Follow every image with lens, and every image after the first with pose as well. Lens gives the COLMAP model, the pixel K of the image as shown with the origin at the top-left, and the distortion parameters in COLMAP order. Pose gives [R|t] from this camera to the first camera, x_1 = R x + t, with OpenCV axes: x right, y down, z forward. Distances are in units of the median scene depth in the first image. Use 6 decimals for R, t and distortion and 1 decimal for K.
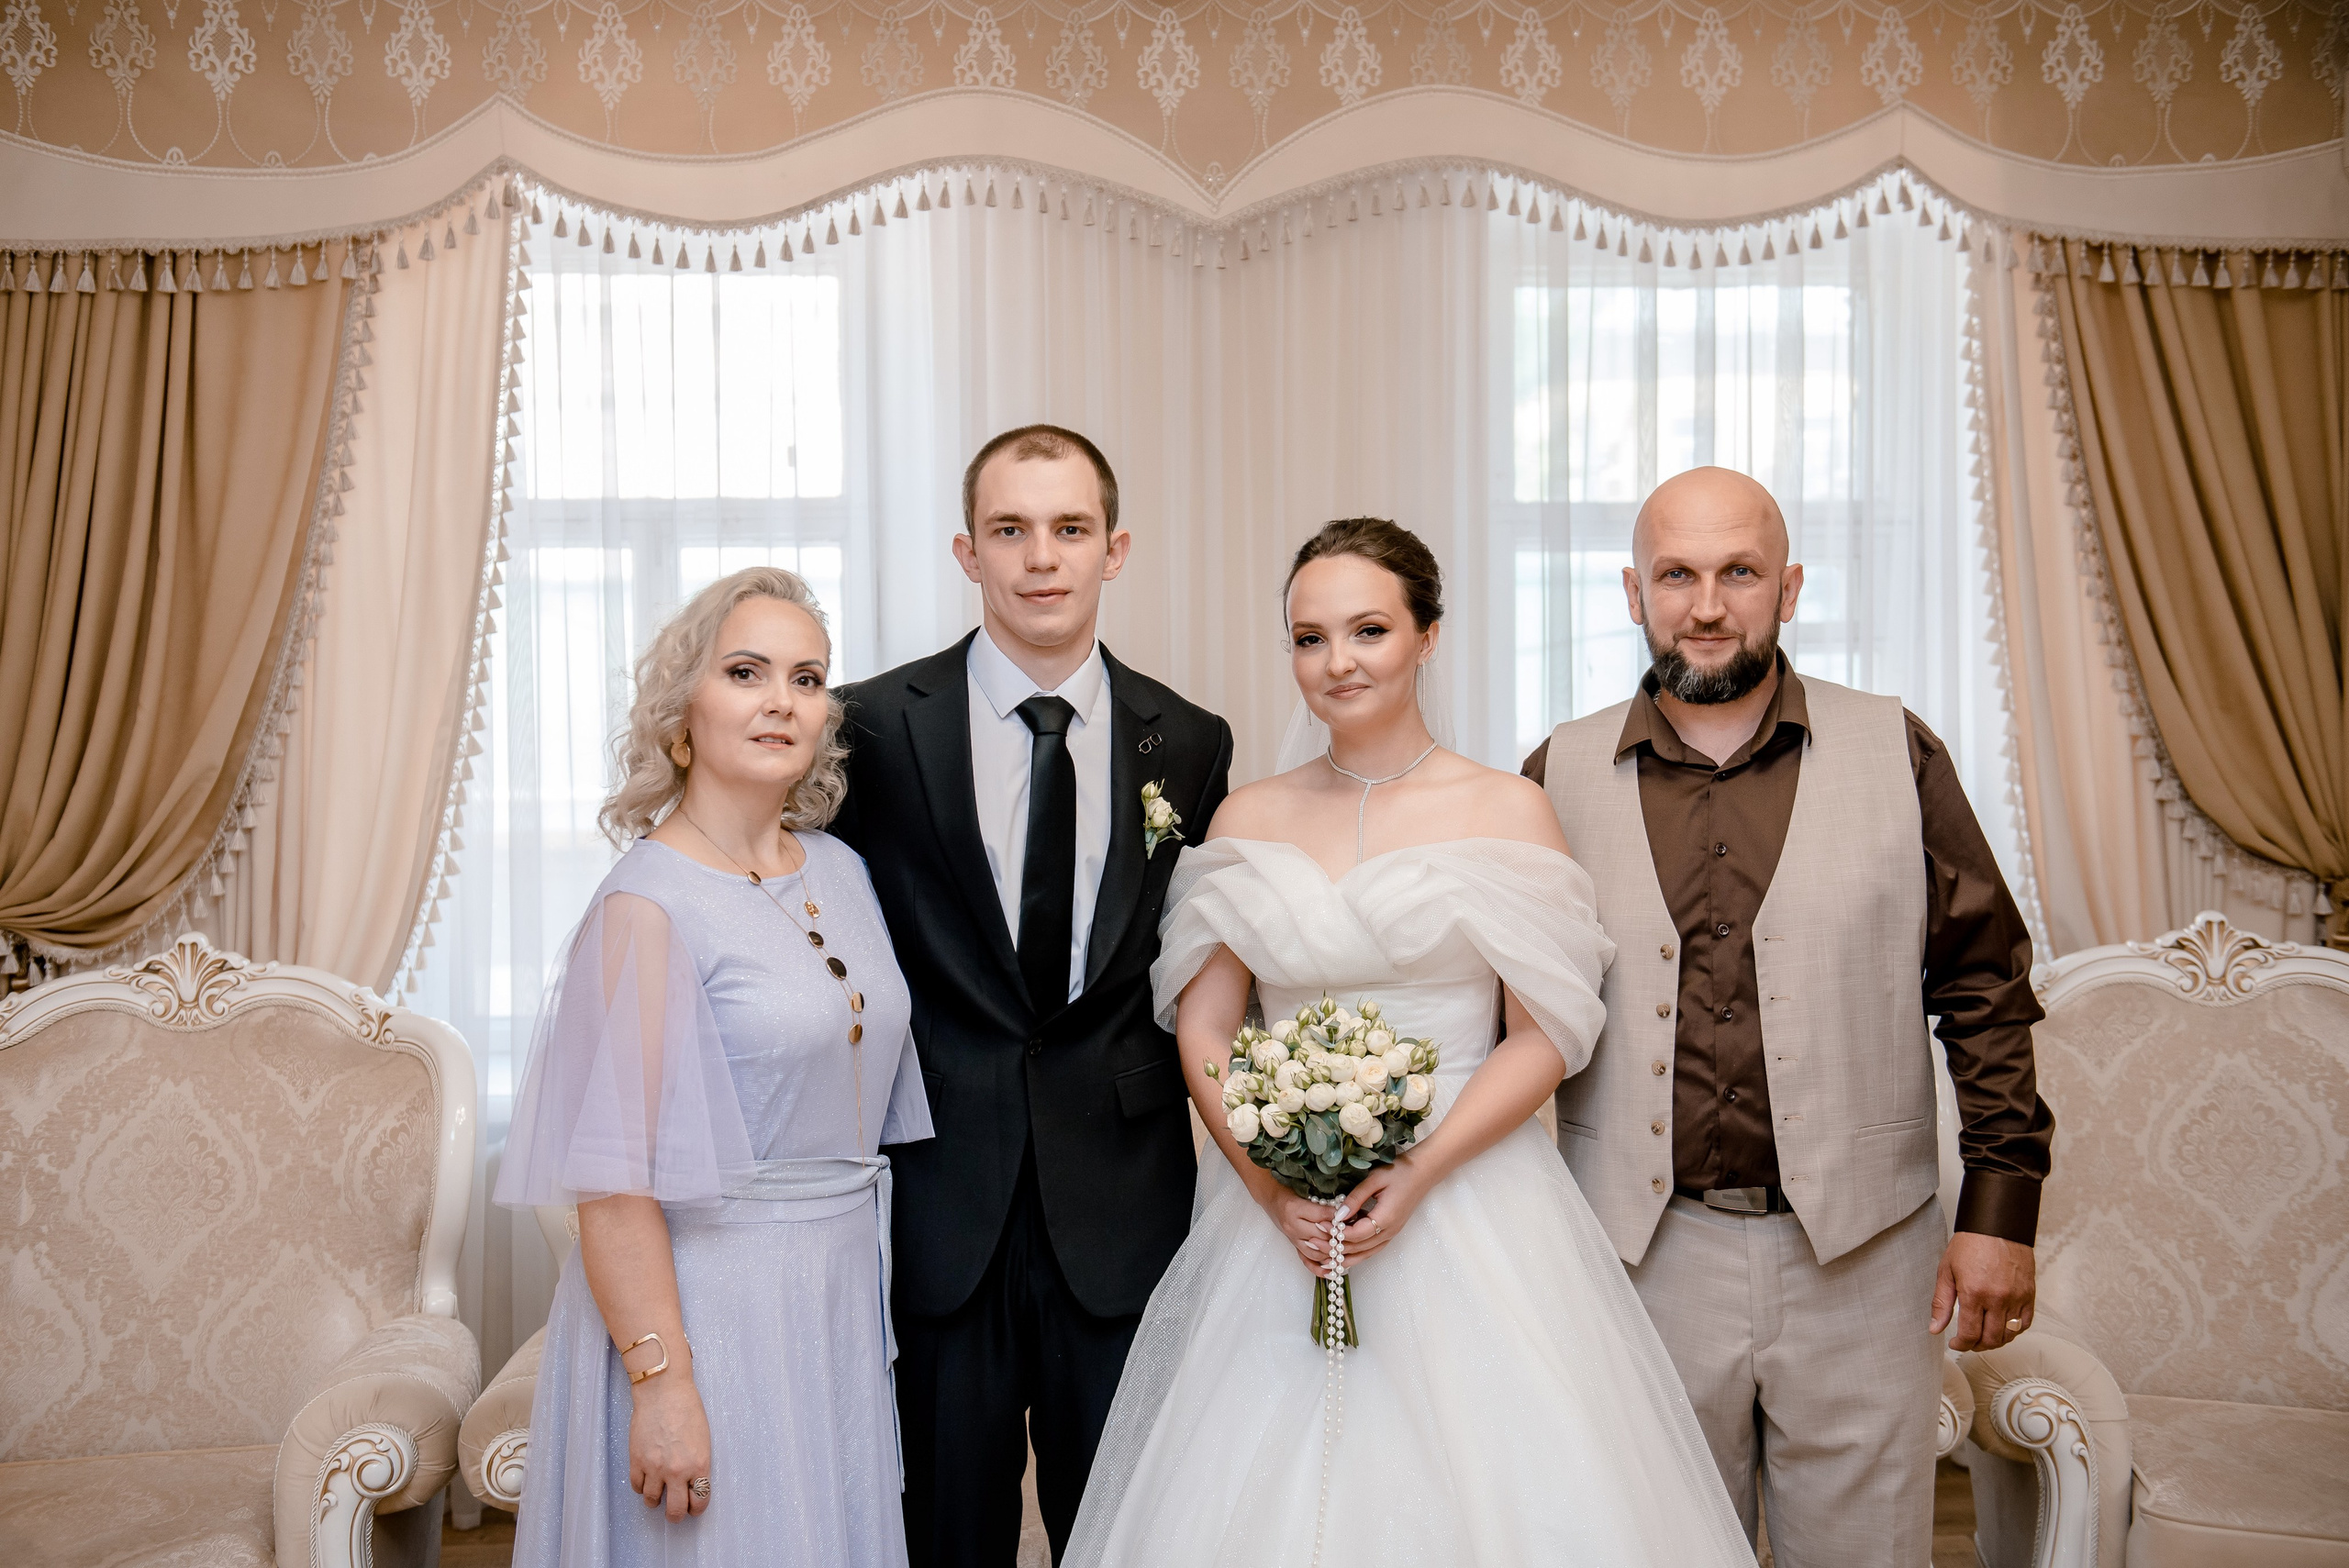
lens RADIAL K [[2561.8, 0, 1106.9], [0, 2561.8, 755.0], [0, 0, 1]] dist [0.046723, 0.004534]
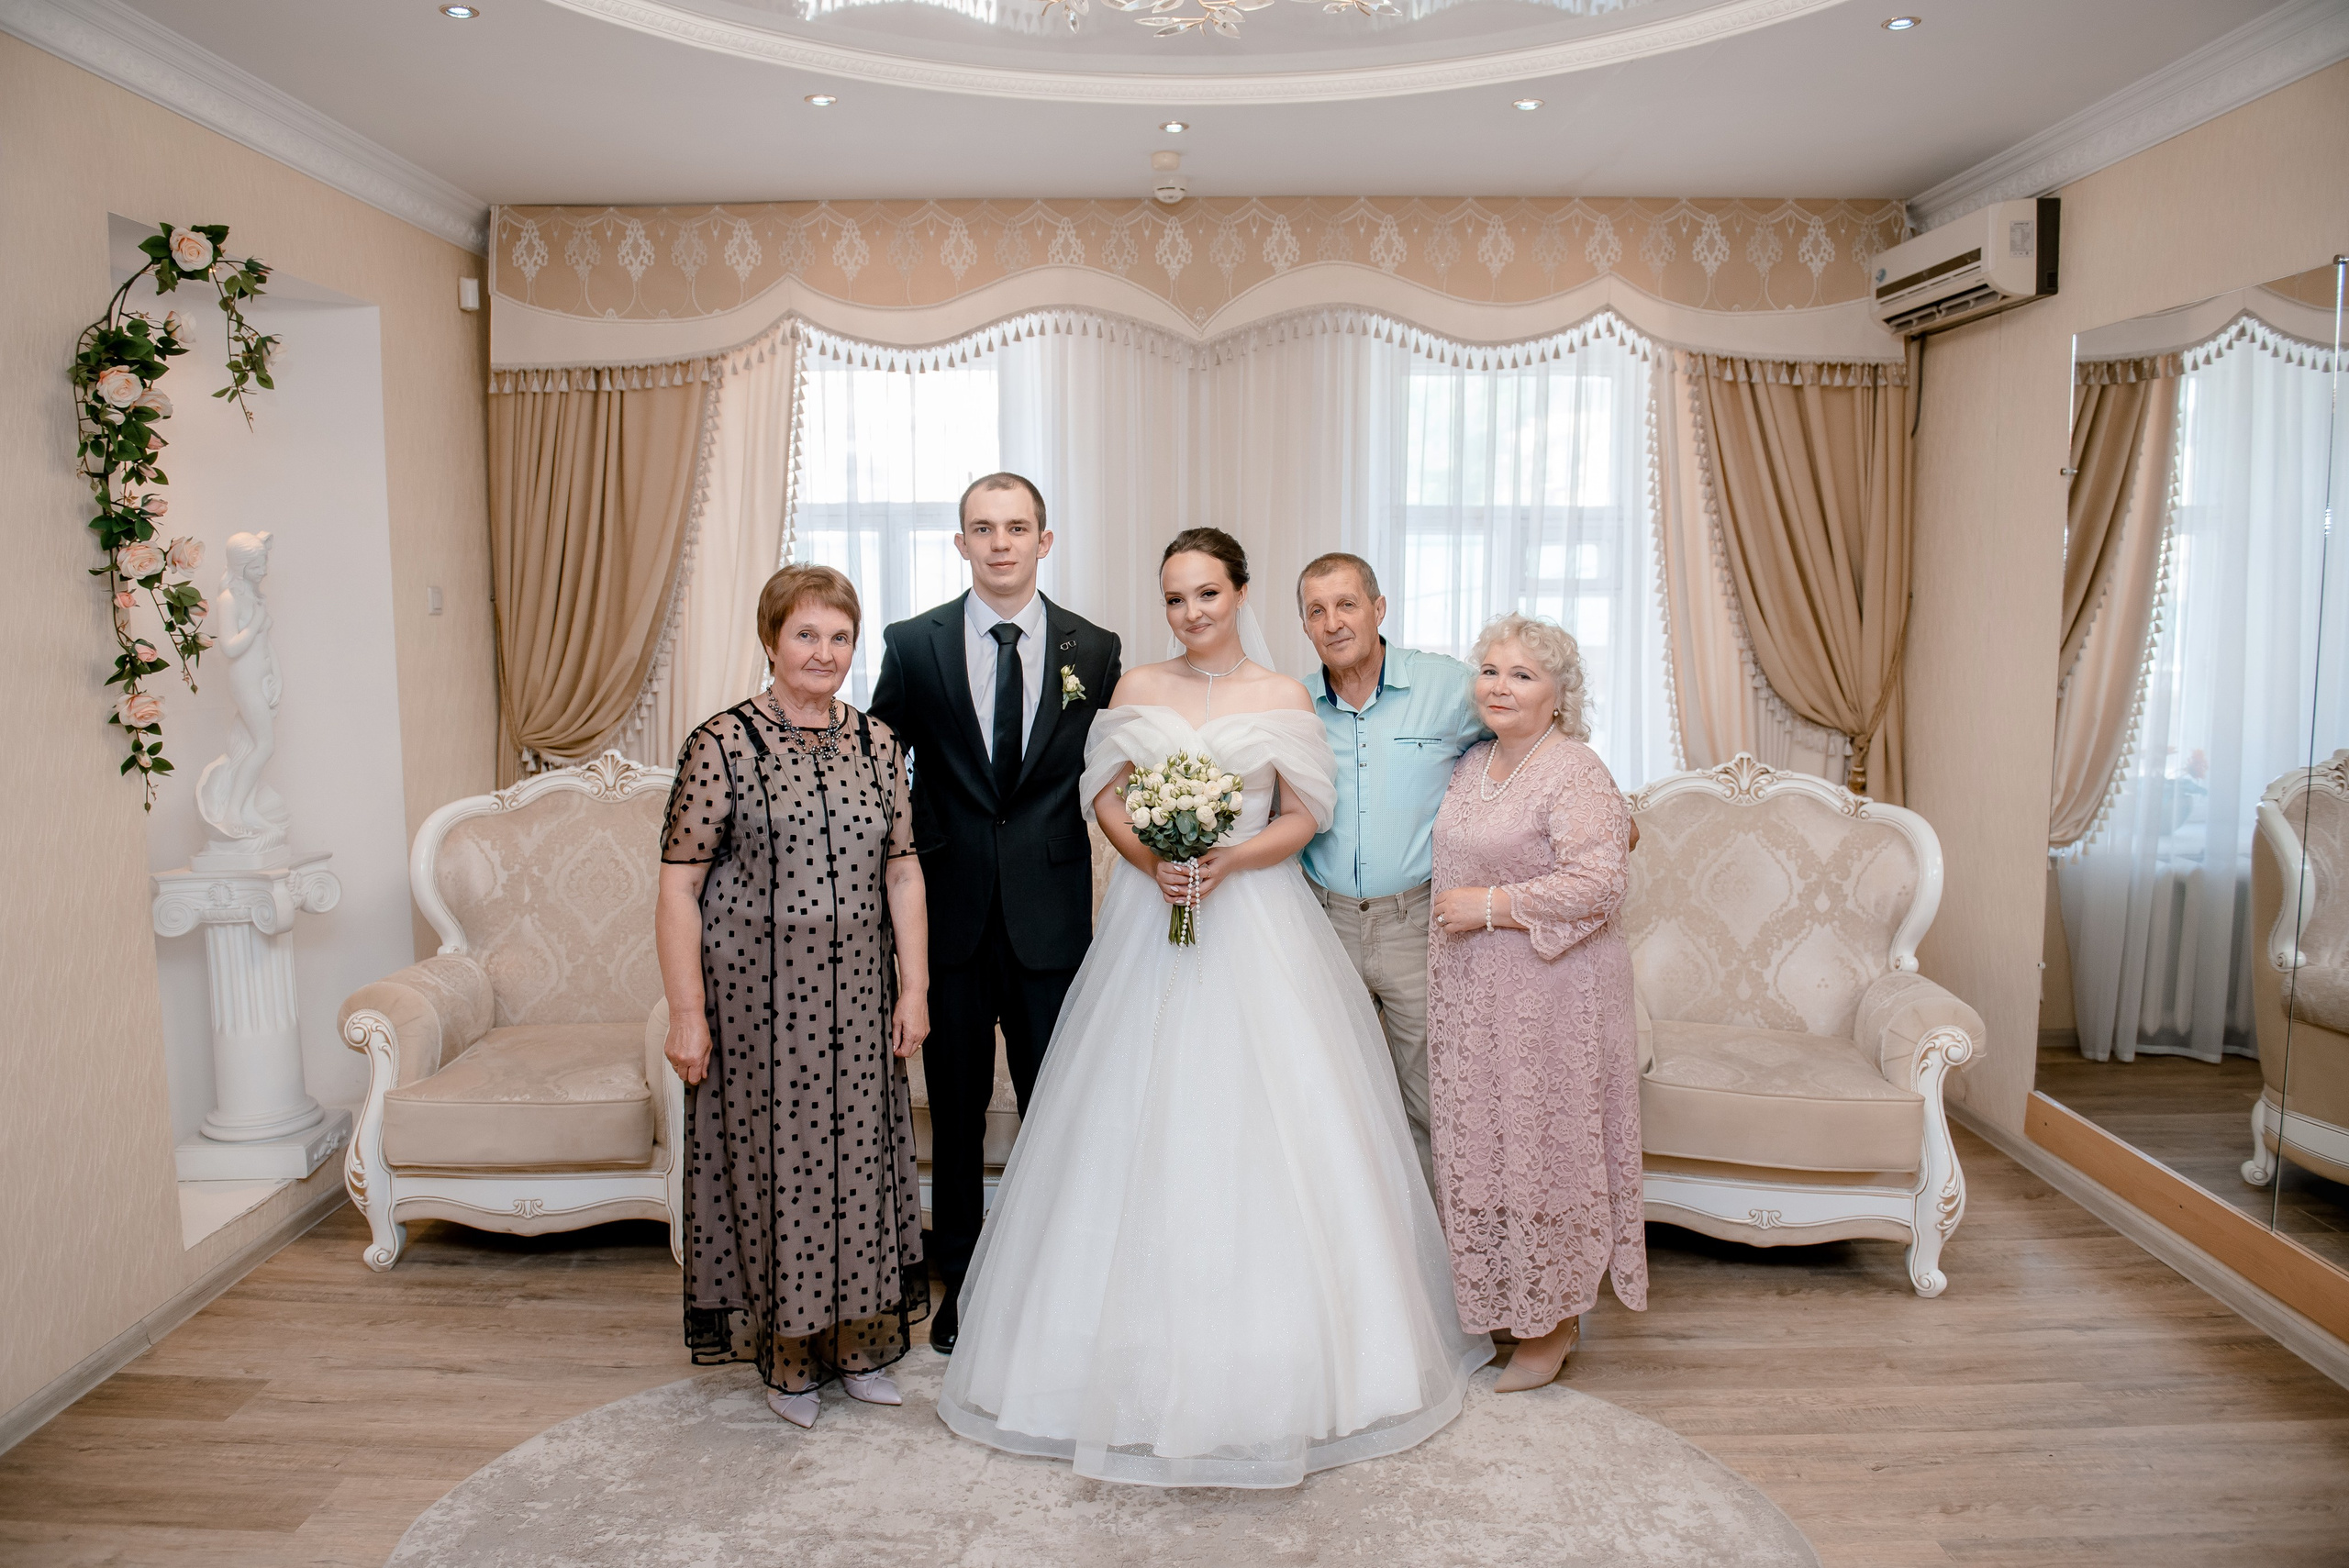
lens RADIAL K [[1621.6, 0, 1155.7], [0, 1621.6, 784.0], [0, 0, 1]] dist [-0.053652, -0.001332]
pose [[0.997433, 0.014520, -0.070117, 0.092722], [-0.008575, 0.996398, 0.084365, -0.005540], [0.071090, -0.083547, 0.993965, -0.094540]]
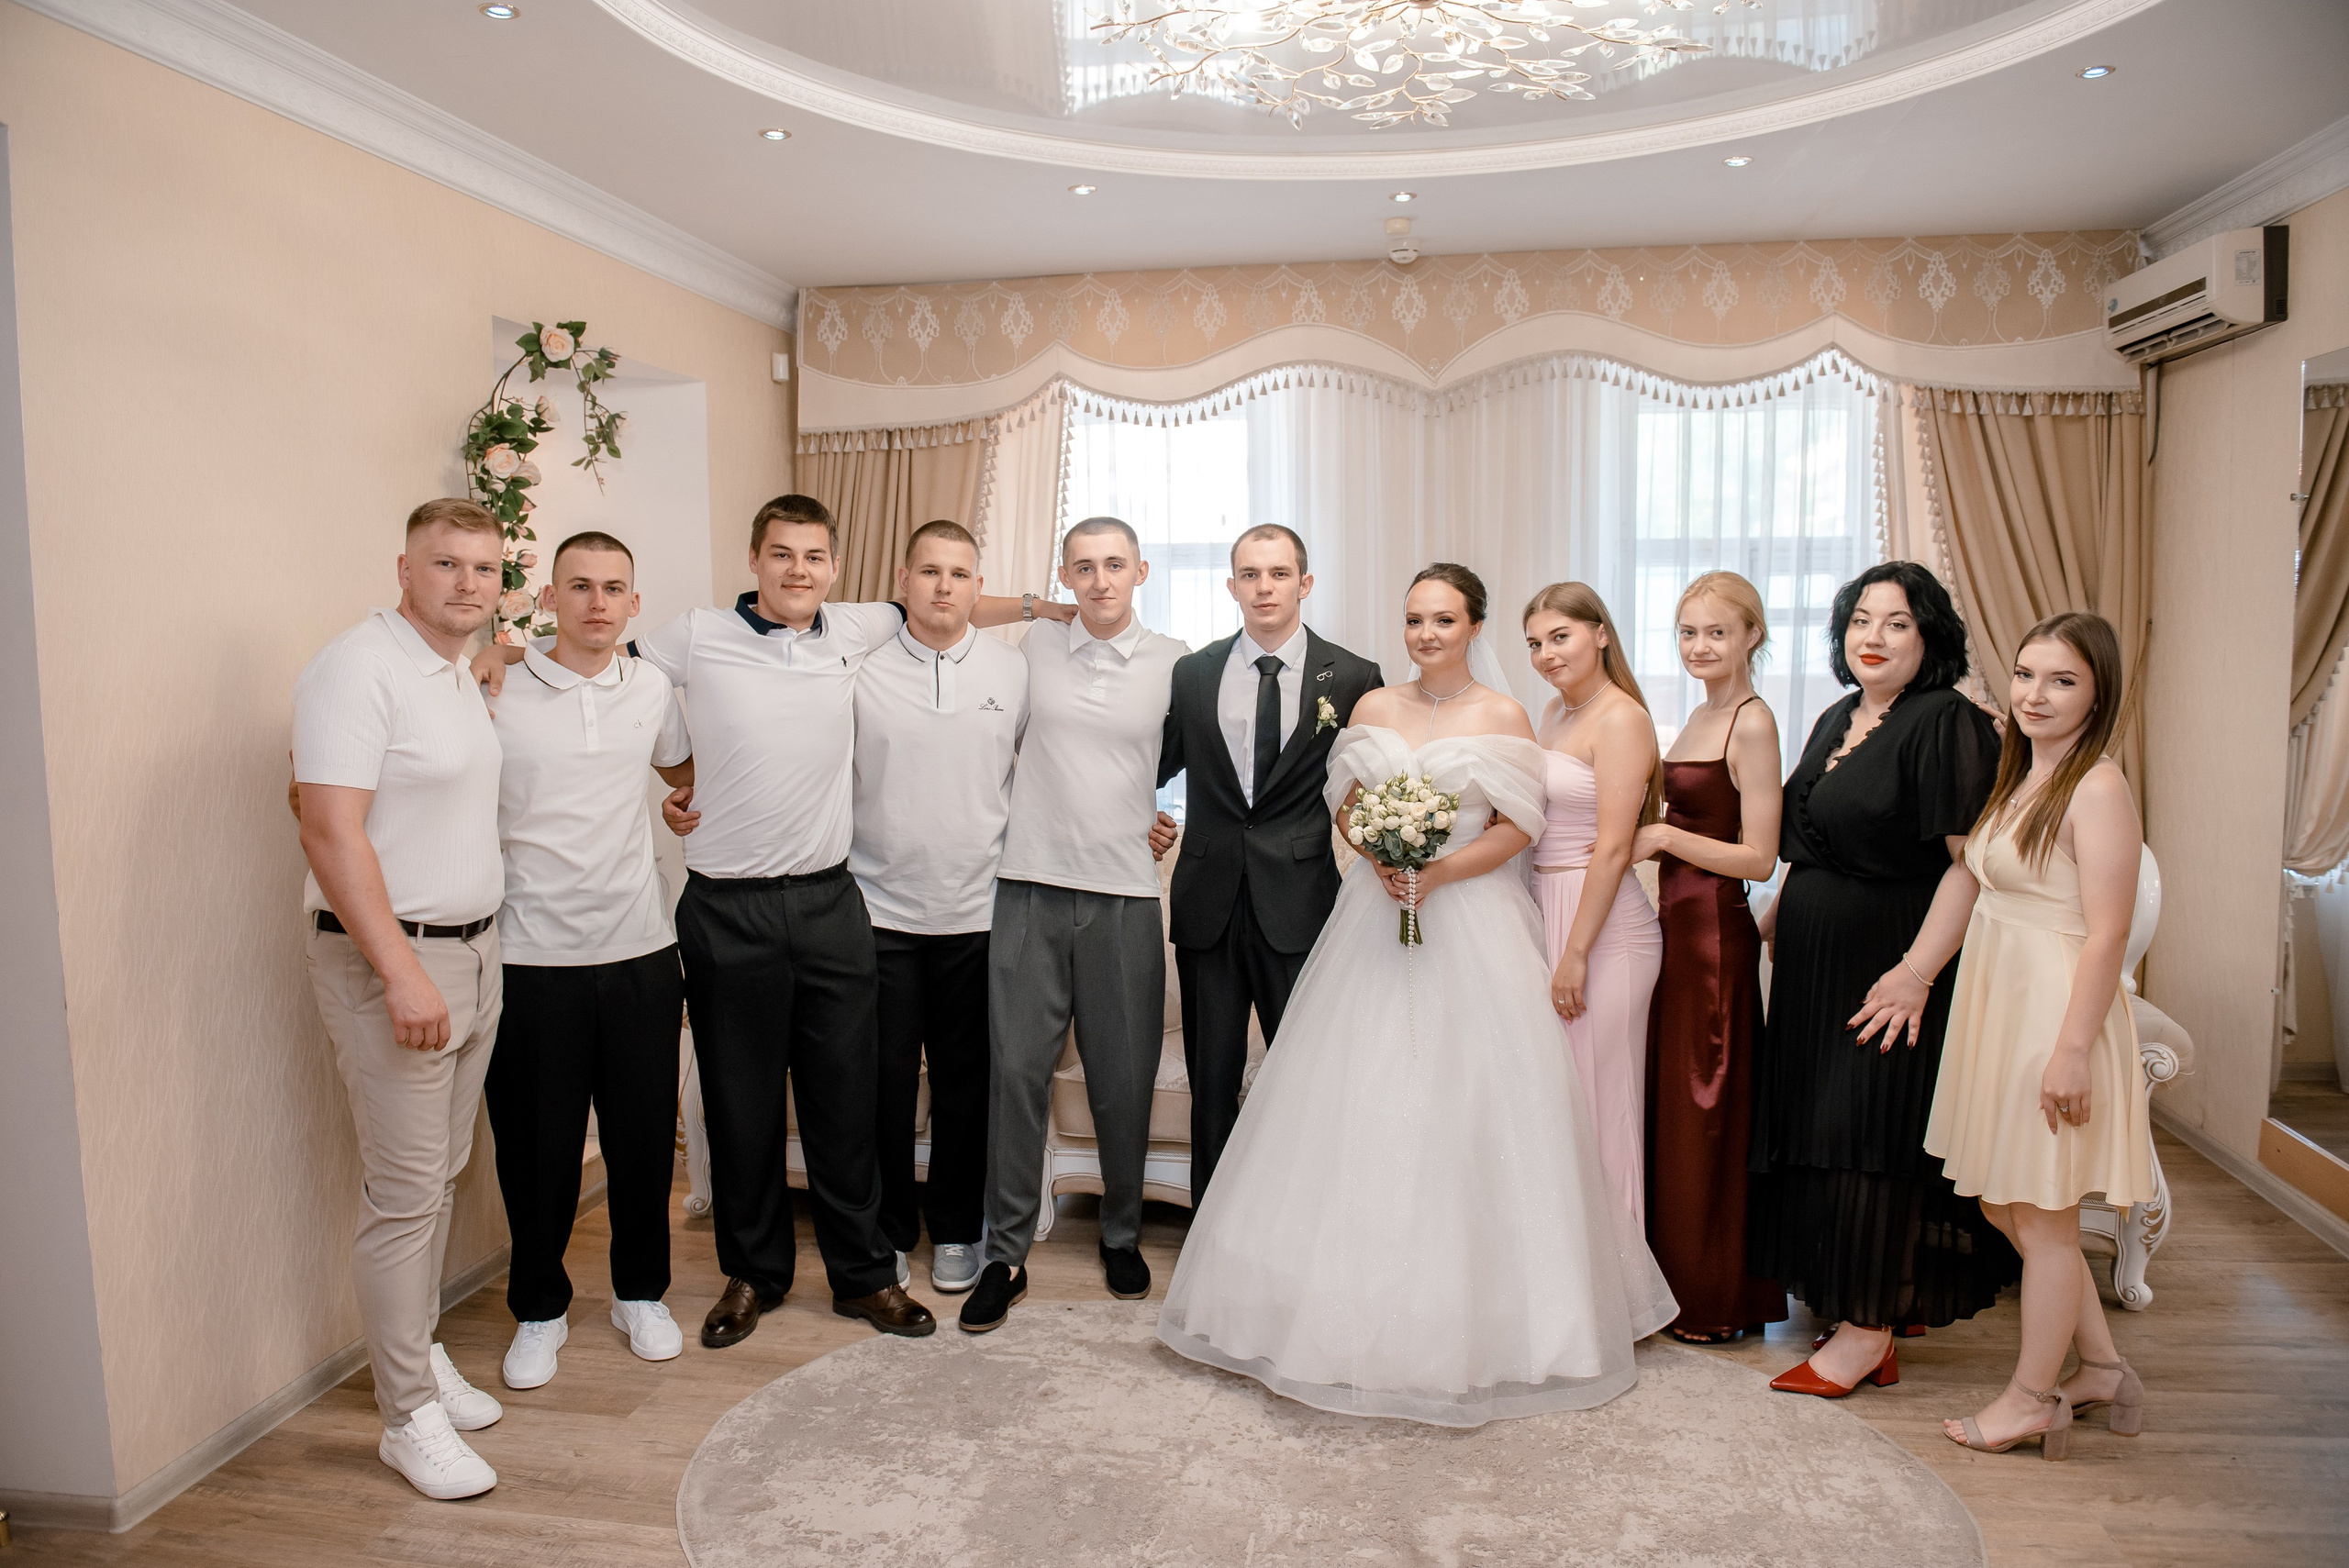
lens RADIAL K [[1607.0, 0, 1165.4], [0, 1607.0, 783.9], [0, 0, 1]] dist [-0.053931, -0.001254]
pose [[0.972689, 0.019242, -0.231312, 0.125336], [-0.003943, 0.997784, 0.066420, -0.004012], [0.232077, -0.063694, 0.970610, -0.165496]]
